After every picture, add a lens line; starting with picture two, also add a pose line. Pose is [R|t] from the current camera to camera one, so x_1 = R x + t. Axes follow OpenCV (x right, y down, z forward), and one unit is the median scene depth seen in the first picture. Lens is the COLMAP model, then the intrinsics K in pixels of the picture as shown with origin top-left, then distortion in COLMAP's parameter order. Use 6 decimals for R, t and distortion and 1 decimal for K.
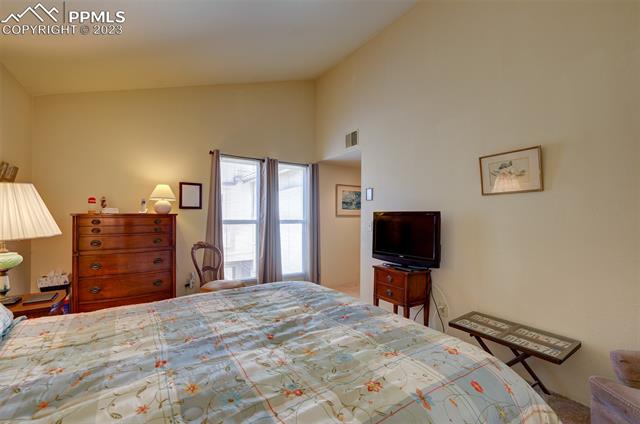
lens RADIAL K [[273.9, 0, 319.1], [0, 273.9, 215.2], [0, 0, 1]] dist [0.001826, 0.001267]
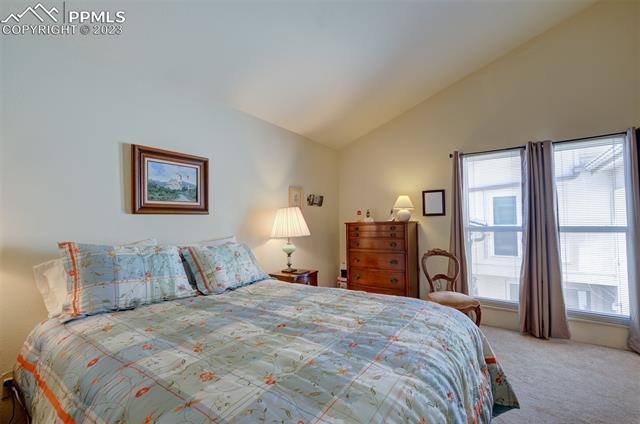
lens RADIAL K [[273.9, 0, 317.6], [0, 273.9, 215.4], [0, 0, 1]] dist [0.001826, 0.001267]
pose [[0.369450, -0.037000, -0.928514, 0.663932], [0.017586, 0.999306, -0.032824, 0.002230], [0.929084, -0.004202, 0.369845, 0.466054]]
